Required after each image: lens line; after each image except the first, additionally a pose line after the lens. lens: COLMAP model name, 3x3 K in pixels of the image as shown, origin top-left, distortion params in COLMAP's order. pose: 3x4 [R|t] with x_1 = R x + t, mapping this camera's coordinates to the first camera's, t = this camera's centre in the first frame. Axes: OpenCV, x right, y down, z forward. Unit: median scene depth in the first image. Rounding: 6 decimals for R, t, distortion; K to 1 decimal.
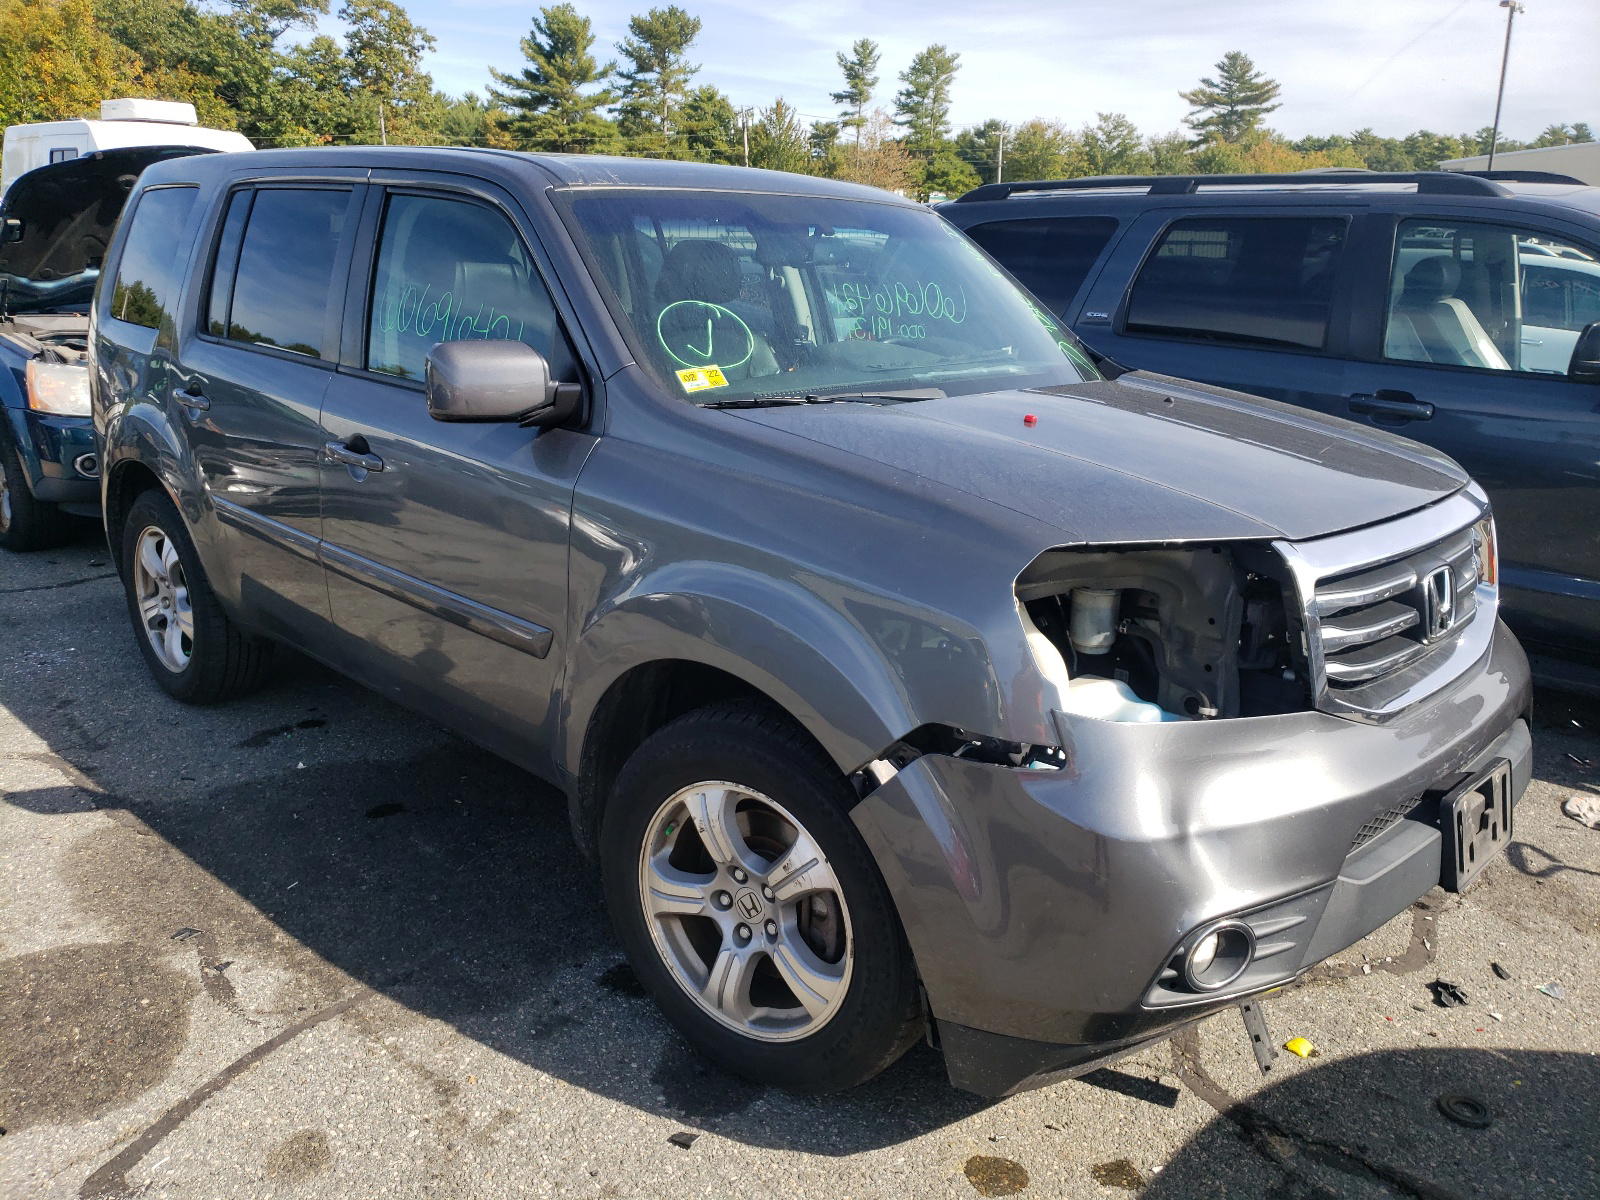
lens RADIAL K [[1238.0, 0, 800.4], [0, 1238.0, 580.9], [0, 0, 1]] dist [-0.004719, 0.040534]
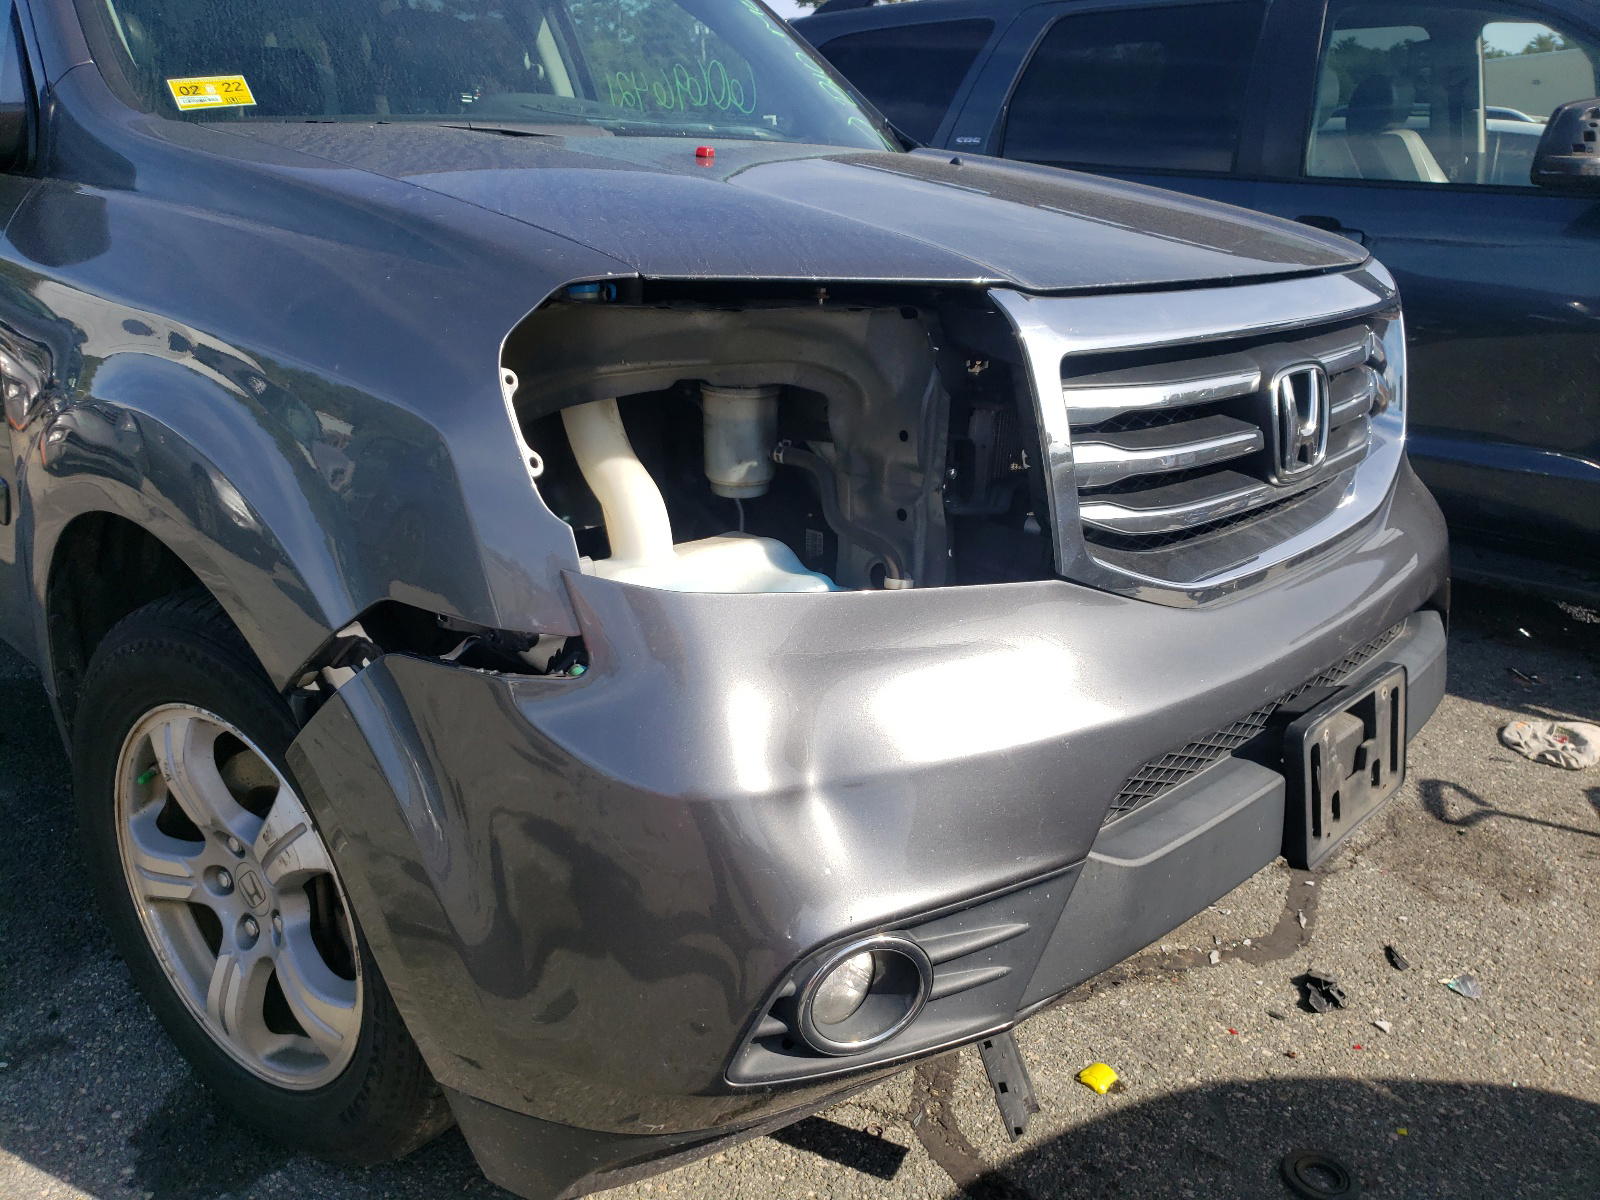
lens RADIAL K [[1198.5, 0, 800.0], [0, 1198.5, 600.0], [0, 0, 1]] dist [0.005172, 0.003726]
pose [[0.999994, -0.003496, 0.000843, 0.250210], [0.003429, 0.997587, 0.069339, 0.063998], [-0.001083, -0.069335, 0.997593, 0.367276]]
